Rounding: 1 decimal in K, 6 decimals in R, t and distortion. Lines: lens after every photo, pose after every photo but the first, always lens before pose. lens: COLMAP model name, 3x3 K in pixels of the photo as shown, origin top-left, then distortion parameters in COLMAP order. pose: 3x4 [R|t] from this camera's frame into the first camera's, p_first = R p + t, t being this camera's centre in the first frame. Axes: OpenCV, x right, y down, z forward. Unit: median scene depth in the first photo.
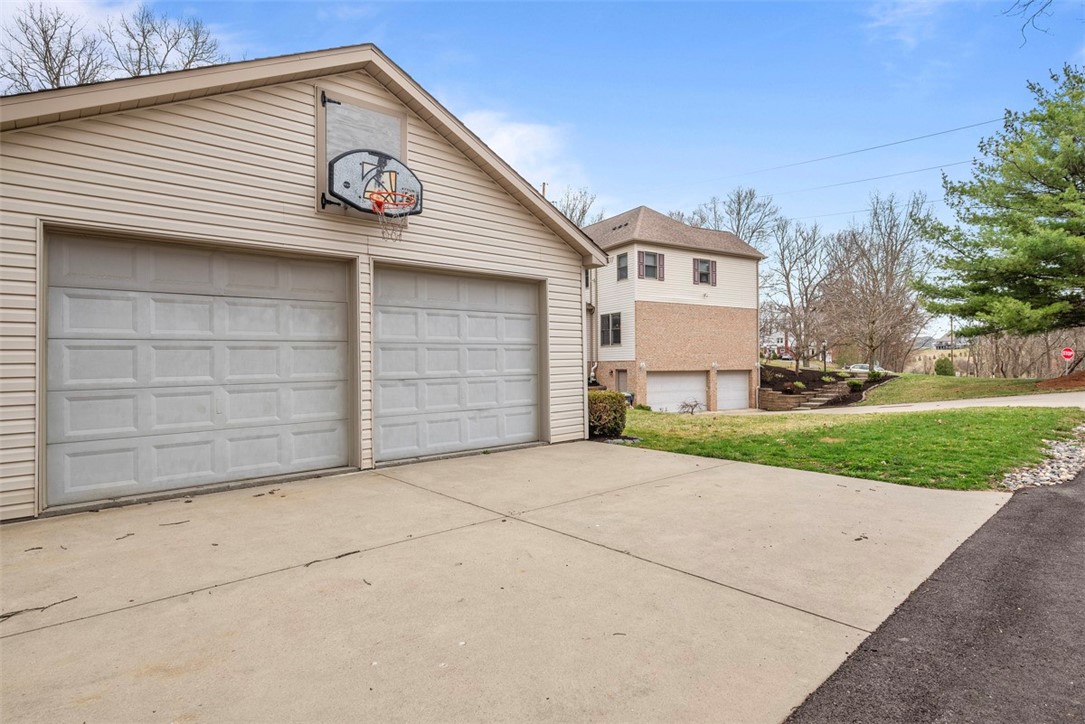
lens RADIAL K [[533.3, 0, 550.5], [0, 533.3, 355.1], [0, 0, 1]] dist [-0.006524, -0.000040]
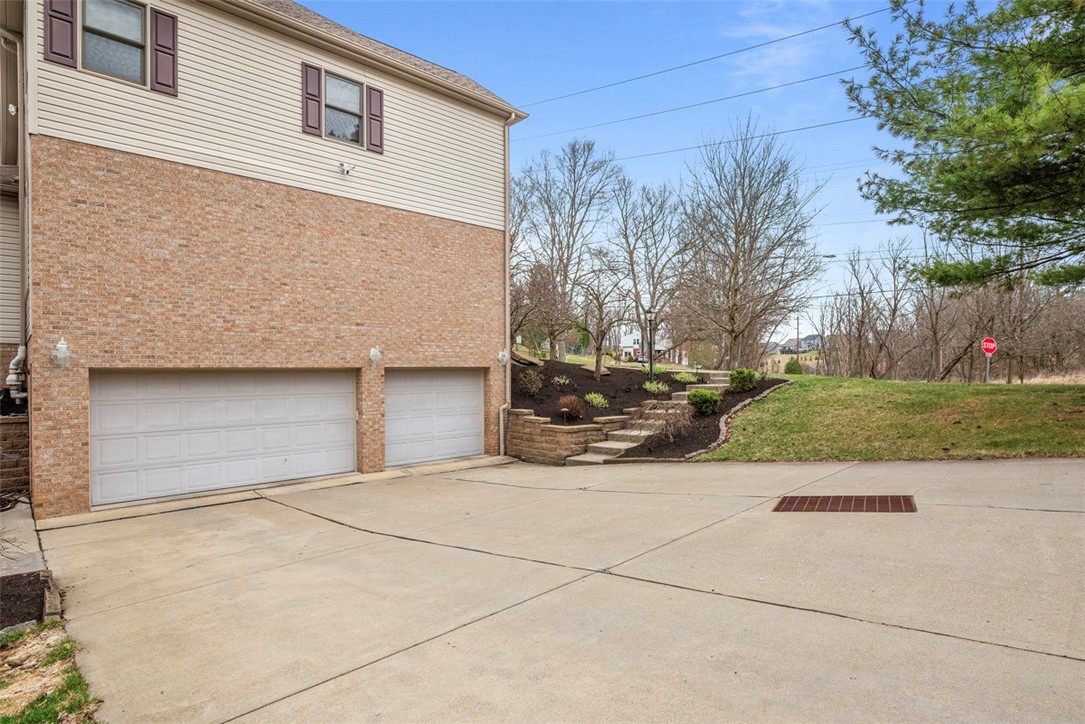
lens RADIAL K [[533.3, 0, 539.1], [0, 533.3, 368.5], [0, 0, 1]] dist [-0.006524, -0.000040]
pose [[0.978389, -0.001019, 0.206768, 0.326215], [-0.002300, 0.999872, 0.015807, 0.021263], [-0.206758, -0.015941, 0.978262, 0.560720]]
